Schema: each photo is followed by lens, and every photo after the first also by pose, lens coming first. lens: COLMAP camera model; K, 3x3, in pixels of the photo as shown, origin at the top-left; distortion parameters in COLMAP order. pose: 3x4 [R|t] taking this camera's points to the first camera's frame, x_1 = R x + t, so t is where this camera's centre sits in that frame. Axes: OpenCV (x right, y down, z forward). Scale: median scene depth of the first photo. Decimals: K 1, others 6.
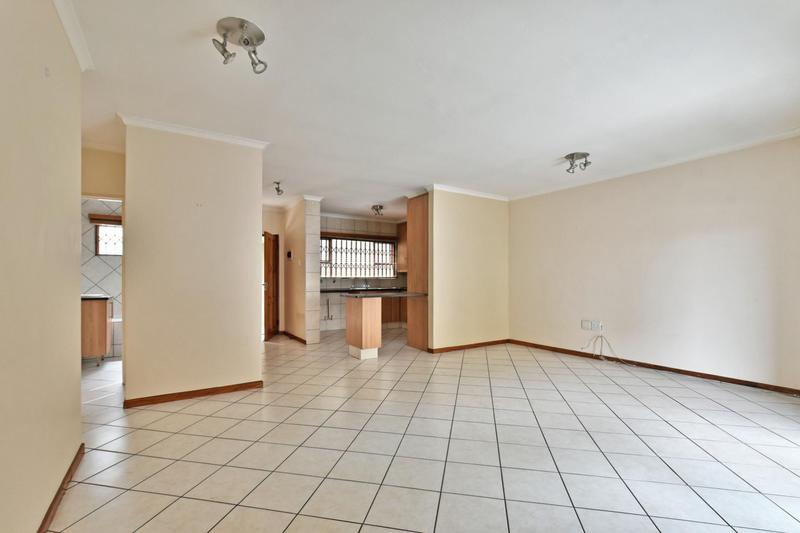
lens RADIAL K [[360.7, 0, 400.8], [0, 360.7, 273.5], [0, 0, 1]] dist [0.004740, -0.001469]
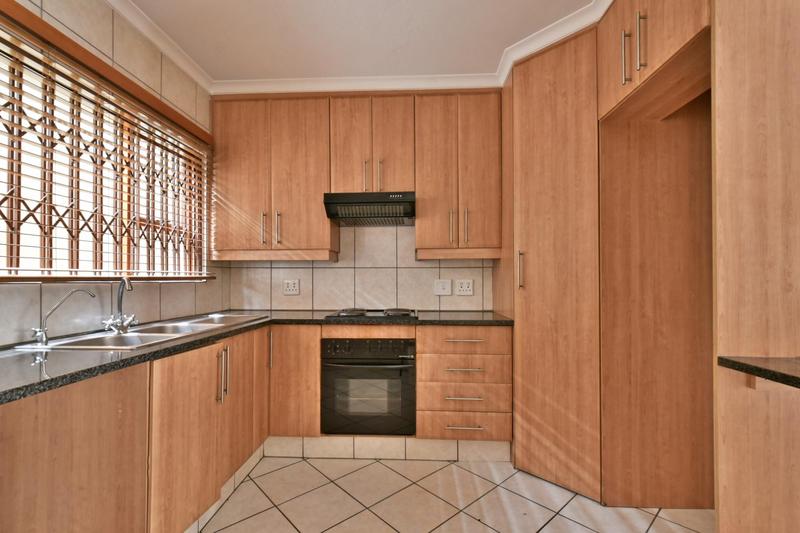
lens RADIAL K [[360.7, 0, 396.6], [0, 360.7, 273.5], [0, 0, 1]] dist [0.004740, -0.001469]
pose [[0.583764, 0.014903, 0.811787, -0.205764], [-0.010303, 0.999887, -0.010947, 0.011474], [-0.811858, -0.001973, 0.583851, 0.921255]]
